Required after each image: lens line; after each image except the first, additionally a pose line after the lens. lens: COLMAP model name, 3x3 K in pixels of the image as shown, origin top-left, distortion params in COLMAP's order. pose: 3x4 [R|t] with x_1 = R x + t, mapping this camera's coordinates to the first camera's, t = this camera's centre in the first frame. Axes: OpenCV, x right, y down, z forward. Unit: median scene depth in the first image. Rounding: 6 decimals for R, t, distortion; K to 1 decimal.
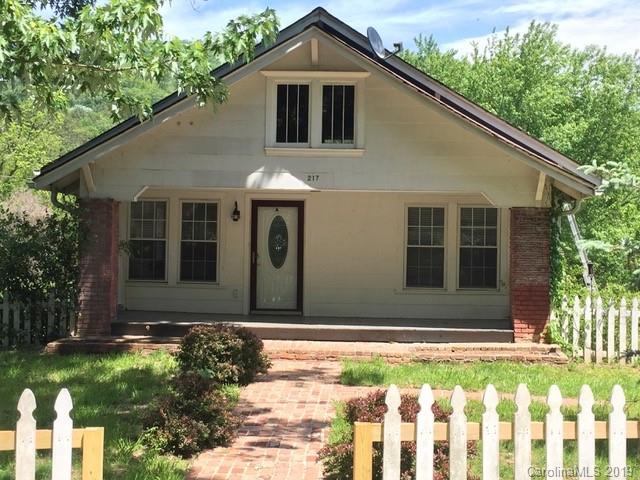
lens RADIAL K [[892.9, 0, 320.0], [0, 892.9, 240.0], [0, 0, 1]] dist [0.007703, 0.038745]
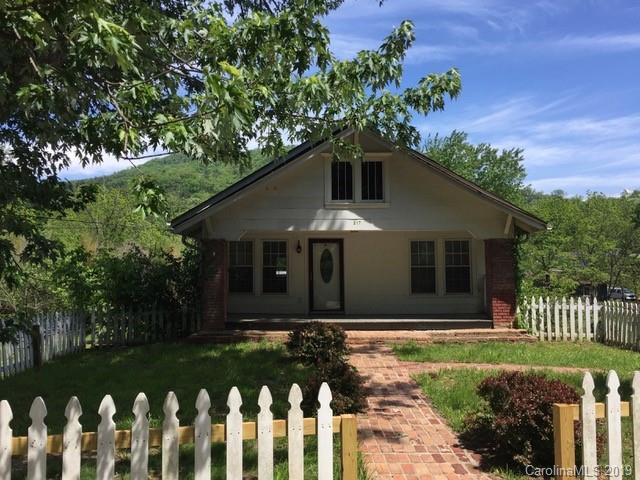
lens RADIAL K [[547.6, 0, 320.0], [0, 547.6, 240.0], [0, 0, 1]] dist [0.000821, -0.002547]
pose [[0.999693, -0.023552, 0.007635, -0.077501], [0.023895, 0.998537, -0.048506, 0.003676], [-0.006481, 0.048674, 0.998794, 0.071887]]
